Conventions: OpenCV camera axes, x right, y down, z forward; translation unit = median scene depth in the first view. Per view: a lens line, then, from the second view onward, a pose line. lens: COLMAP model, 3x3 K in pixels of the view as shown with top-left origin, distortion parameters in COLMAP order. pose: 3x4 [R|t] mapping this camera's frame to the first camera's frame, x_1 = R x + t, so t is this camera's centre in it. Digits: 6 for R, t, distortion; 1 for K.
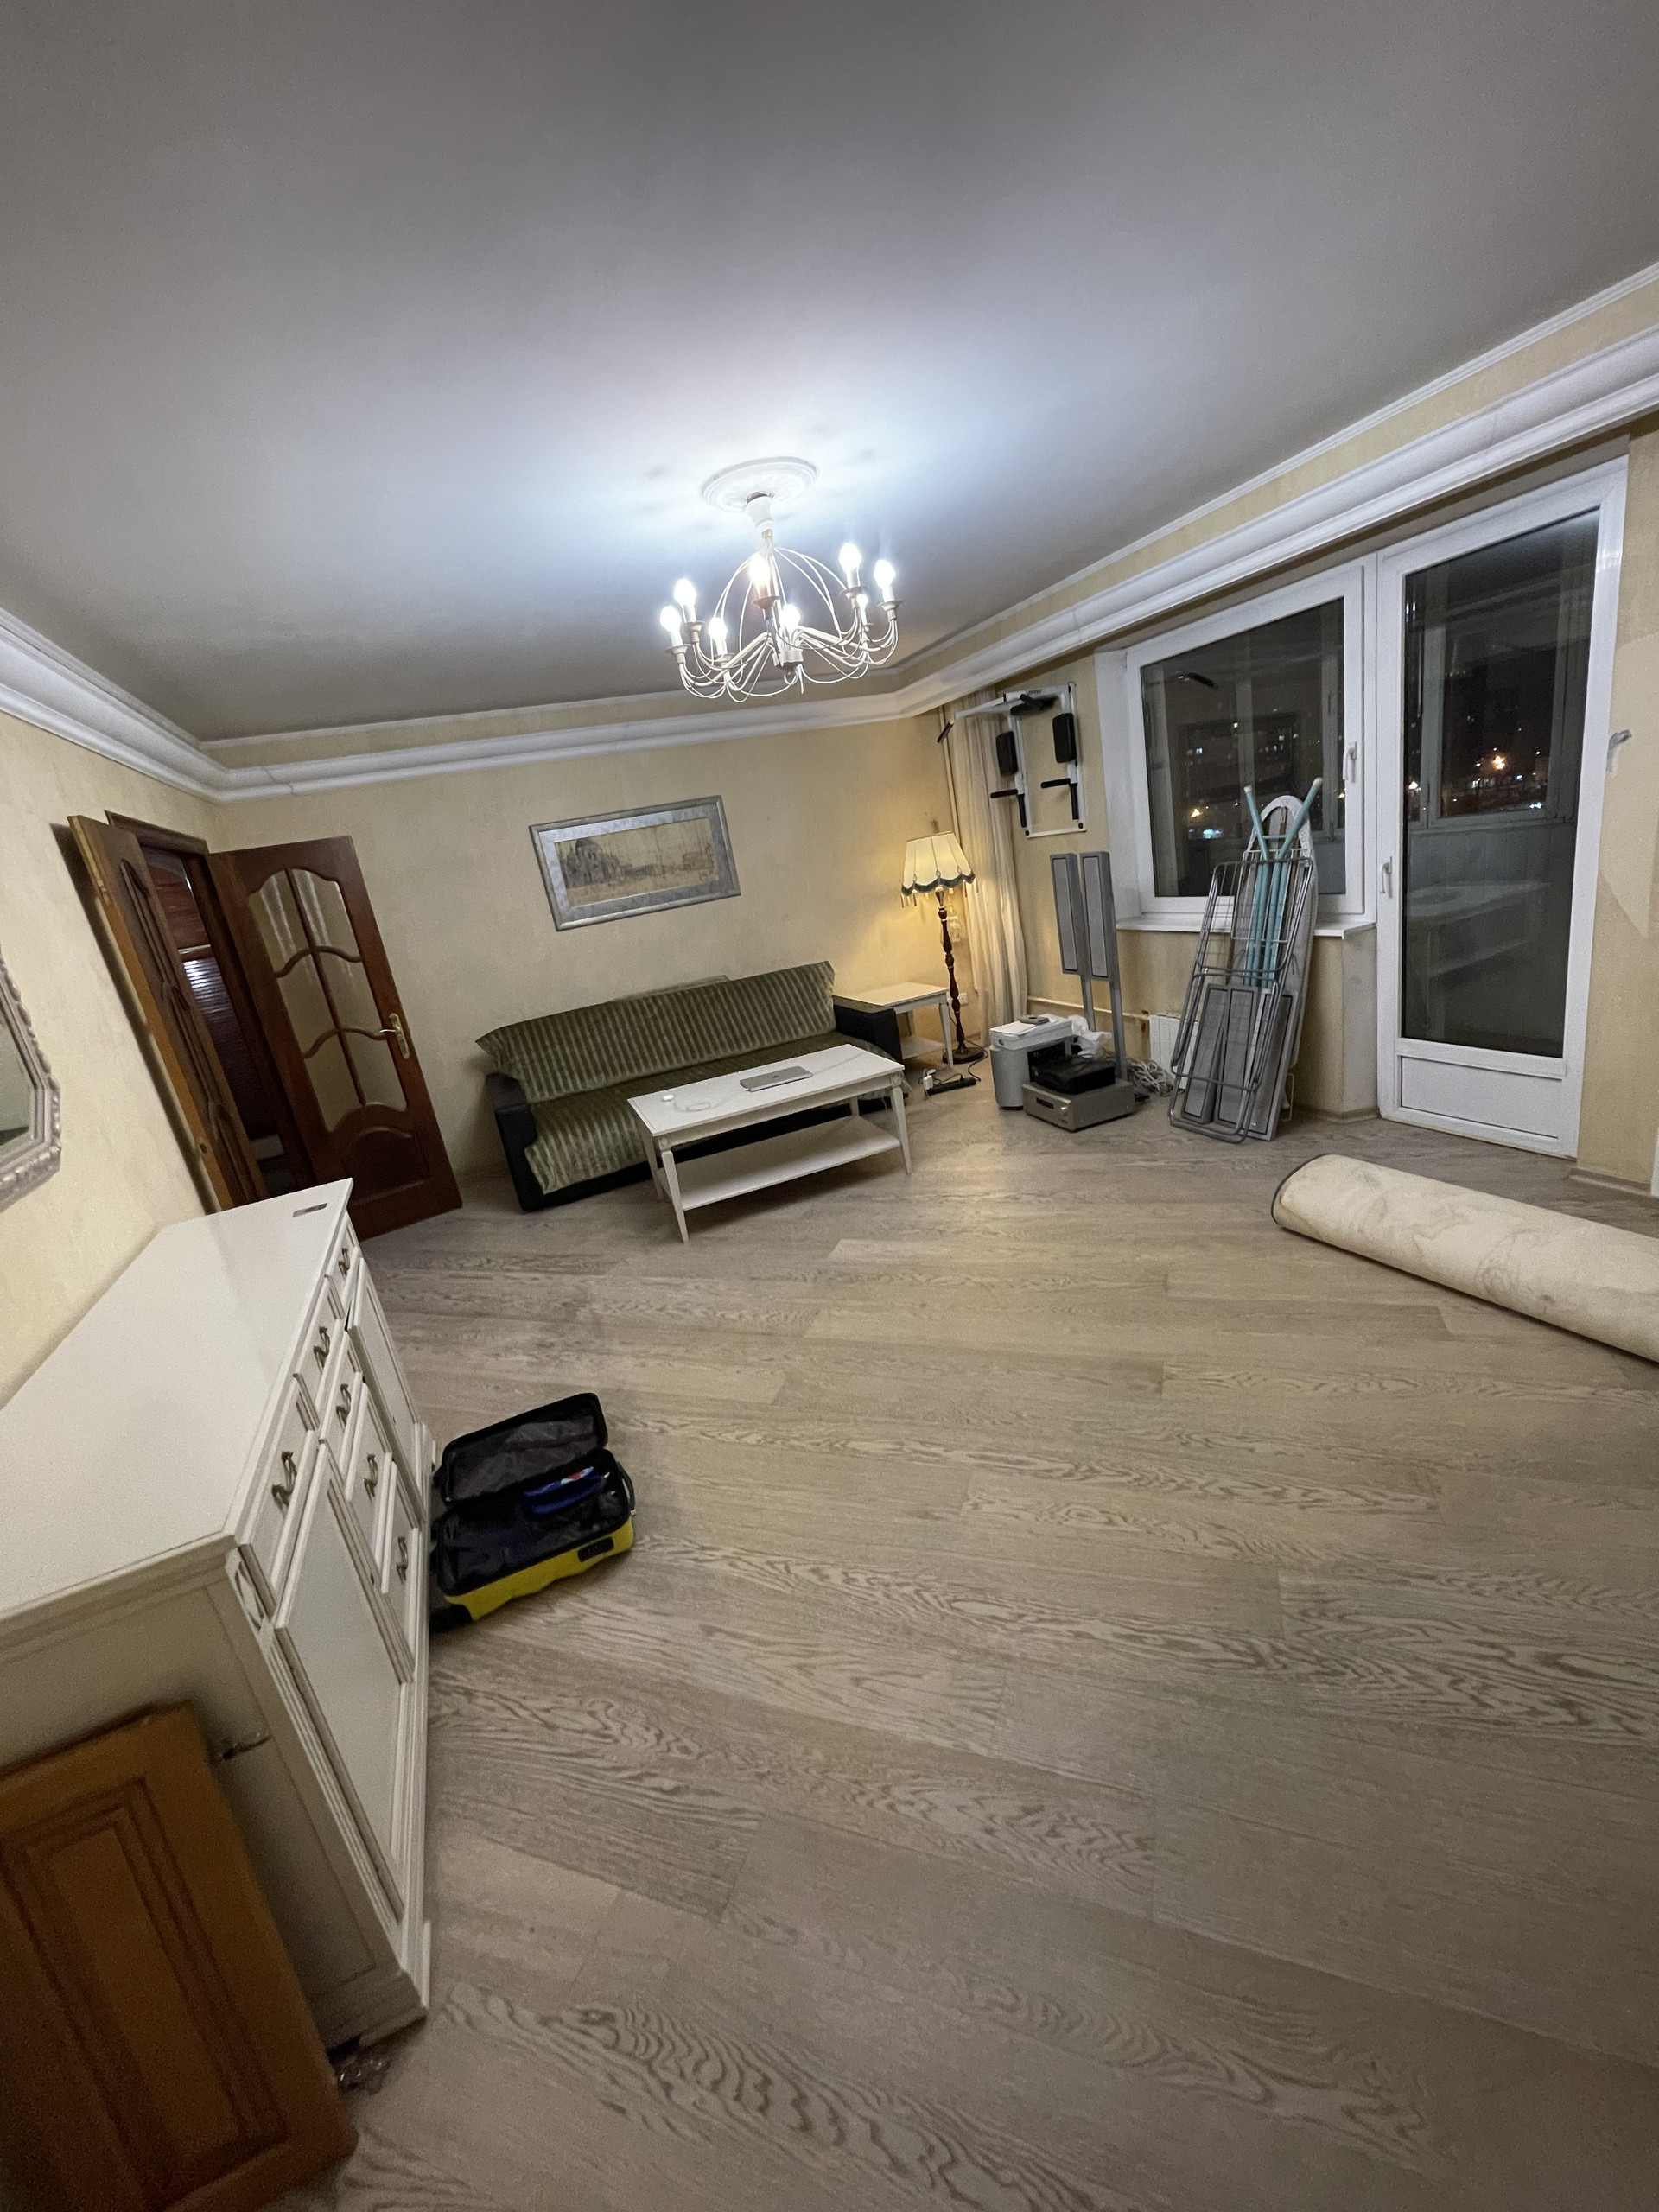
lens RADIAL K [[885.5, 0, 829.5], [0, 885.5, 1106.0], [0, 0, 1]] dist [0.000016, 0.000106]
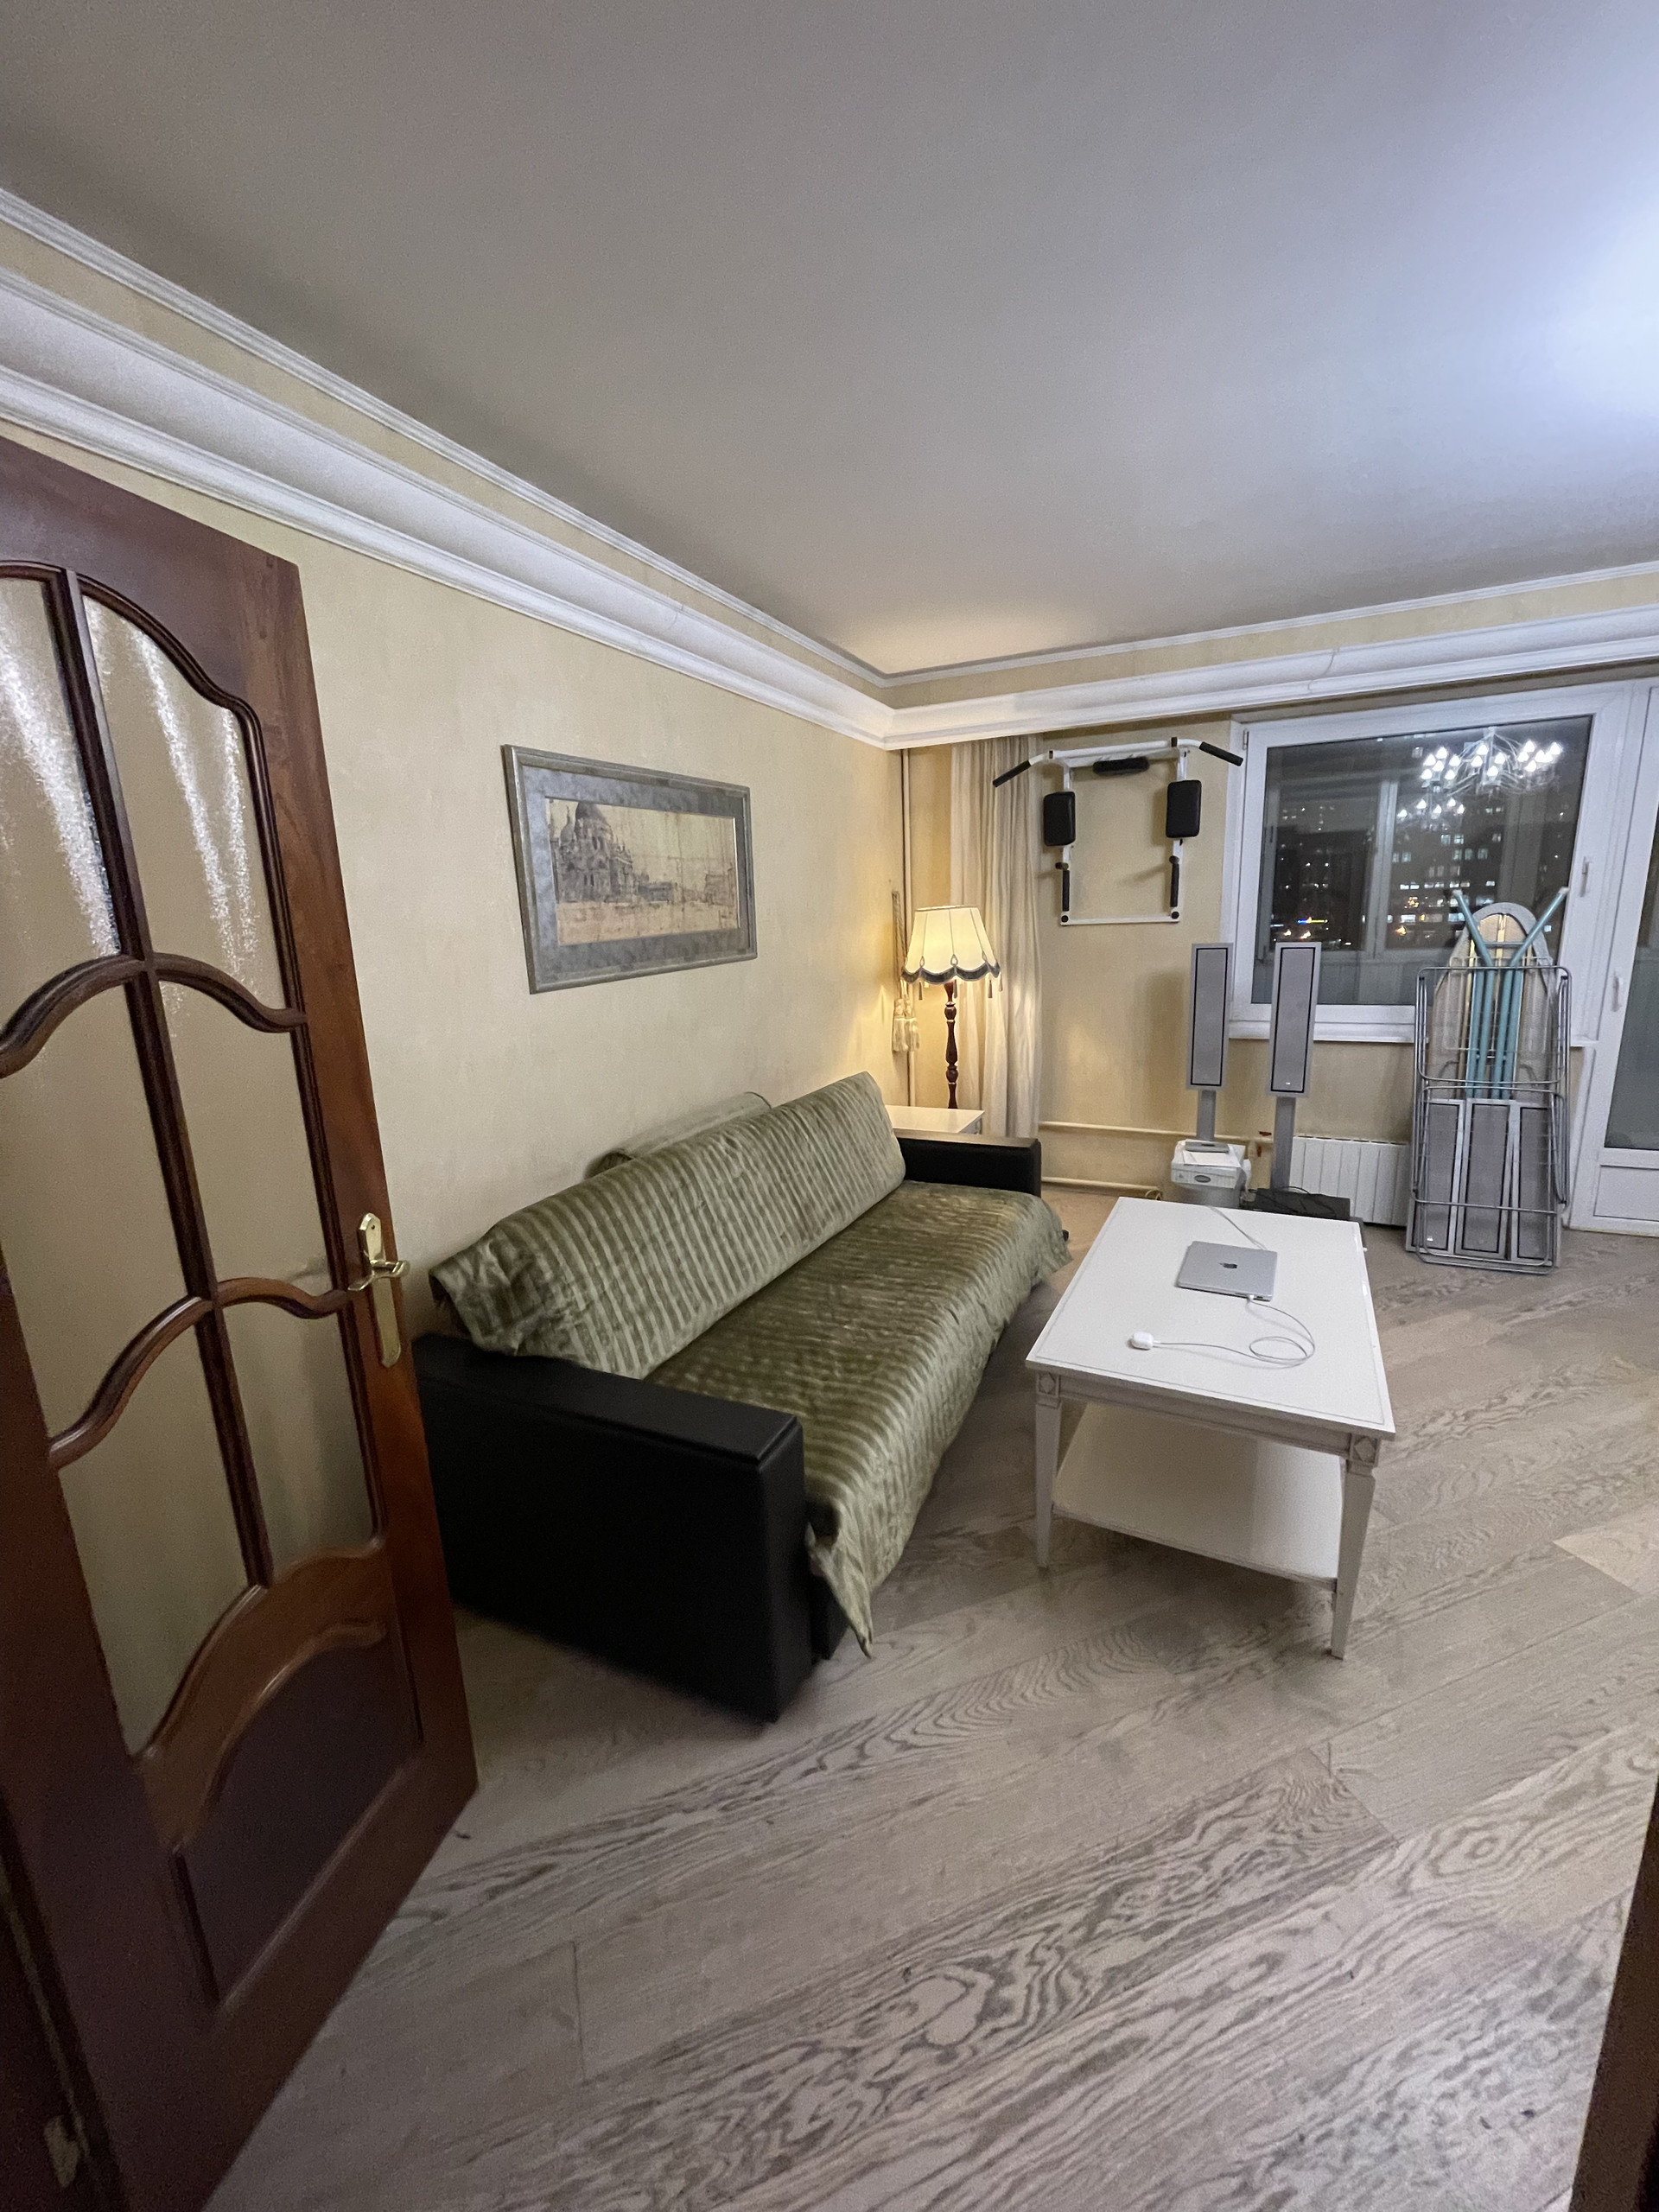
lens RADIAL K [[885.5, 0, 829.5], [0, 885.5, 1106.0], [0, 0, 1]] dist [0.000016, 0.000106]
pose [[0.752643, -0.007834, 0.658382, -0.498712], [0.105863, 0.988360, -0.109260, -0.078532], [-0.649863, 0.151932, 0.744711, 0.596607]]
